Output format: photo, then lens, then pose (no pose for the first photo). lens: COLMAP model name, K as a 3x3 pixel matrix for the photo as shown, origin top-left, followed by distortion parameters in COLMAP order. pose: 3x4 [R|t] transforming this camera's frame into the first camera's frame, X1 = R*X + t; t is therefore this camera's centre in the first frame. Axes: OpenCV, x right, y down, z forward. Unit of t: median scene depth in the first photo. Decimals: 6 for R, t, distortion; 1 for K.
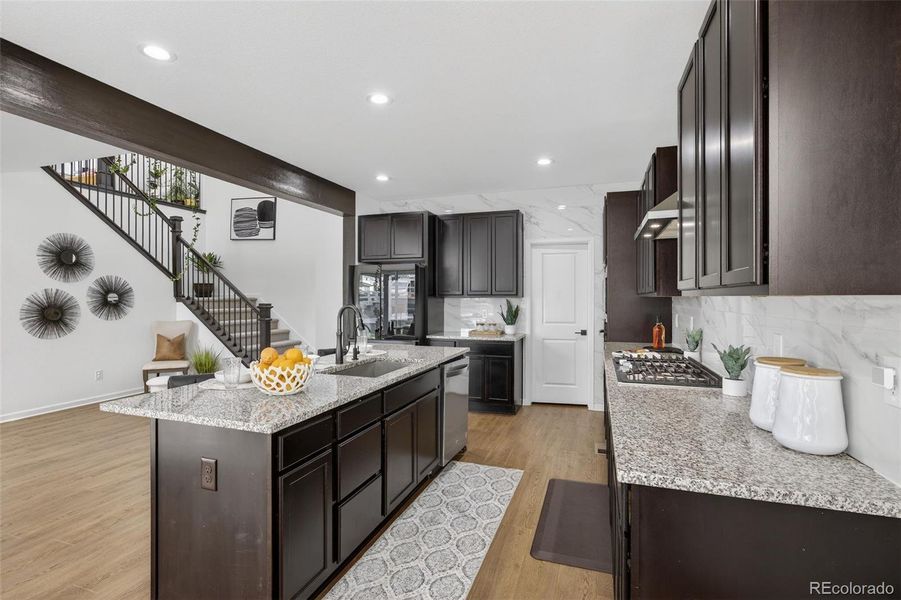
lens RADIAL K [[433.8, 0, 451.6], [0, 433.8, 298.1], [0, 0, 1]] dist [-0.000784, -0.000008]
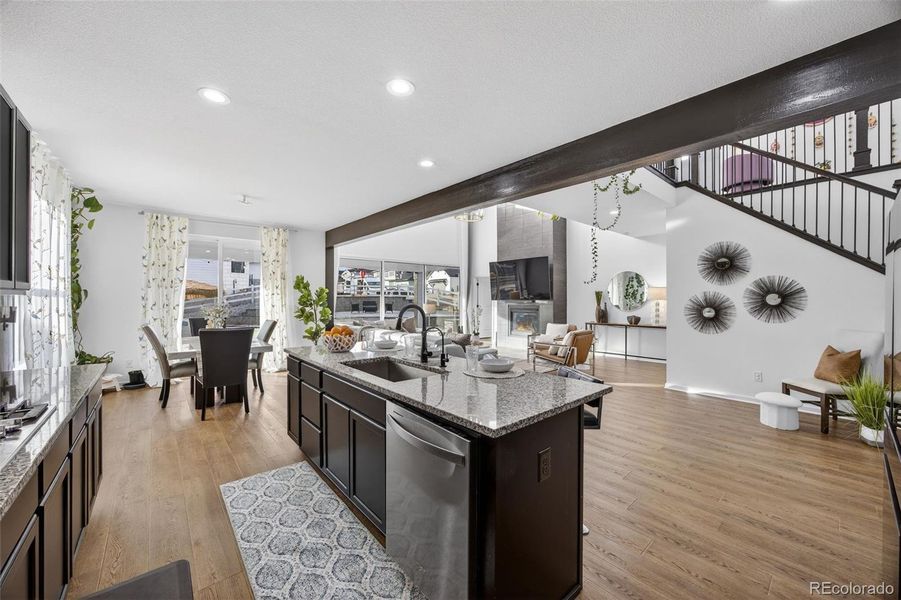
lens RADIAL K [[351.3, 0, 451.5], [0, 351.3, 298.6], [0, 0, 1]] dist [-0.001353, 0.002210]
pose [[-0.515872, -0.000207, -0.856666, 0.254929], [-0.002161, 0.999997, 0.001059, -0.001442], [0.856663, 0.002397, -0.515871, 0.882033]]
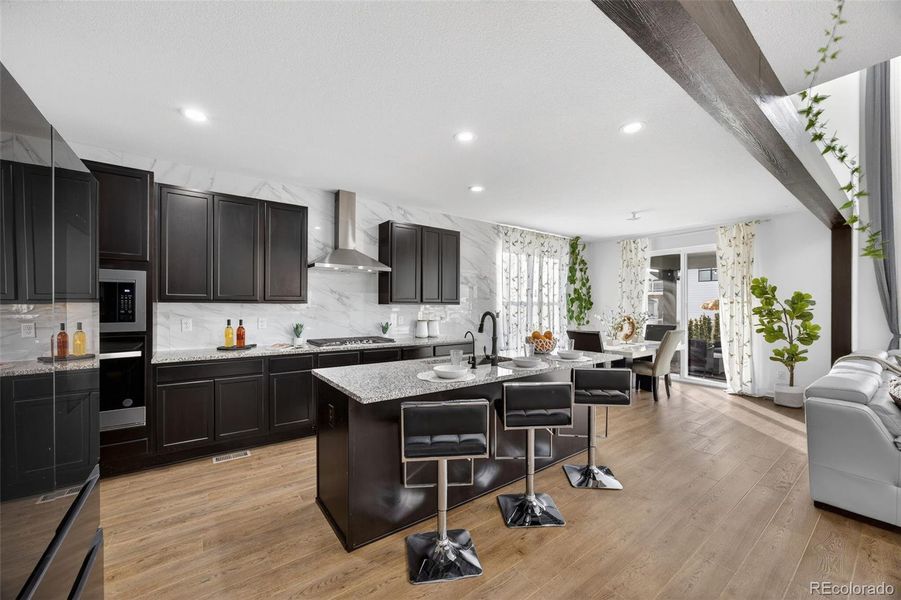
lens RADIAL K [[351.3, 0, 450.7], [0, 351.3, 304.3], [0, 0, 1]] dist [-0.001353, 0.002210]
pose [[-0.826792, -0.005036, 0.562485, -0.396040], [-0.007294, 0.999972, -0.001769, -0.001007], [-0.562460, -0.005565, -0.826806, 1.068308]]
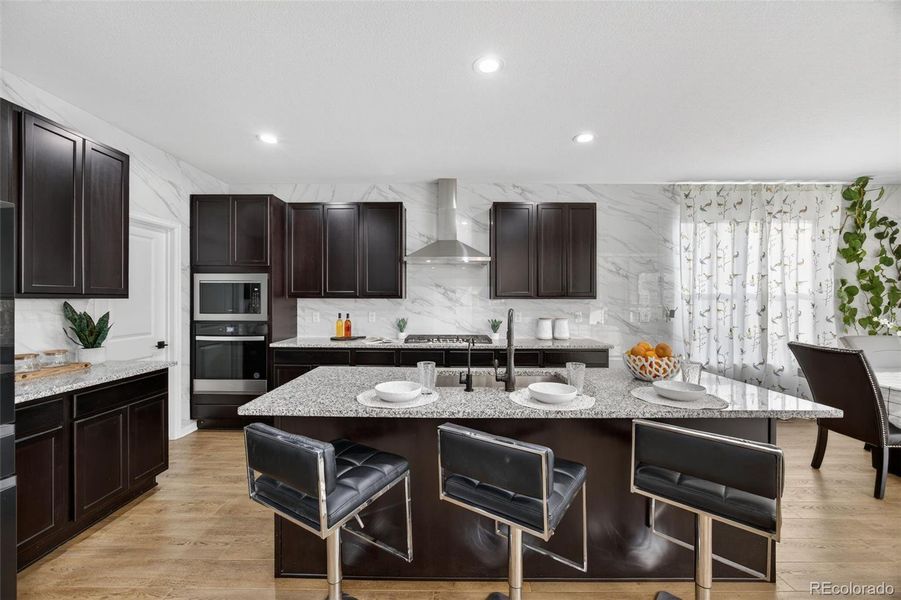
lens RADIAL K [[351.3, 0, 445.9], [0, 351.3, 301.1], [0, 0, 1]] dist [-0.001353, 0.002210]
pose [[-0.327941, -0.008904, 0.944656, -0.464758], [-0.003096, 0.999960, 0.008350, -0.003106], [-0.944693, -0.000187, -0.327956, 0.776837]]
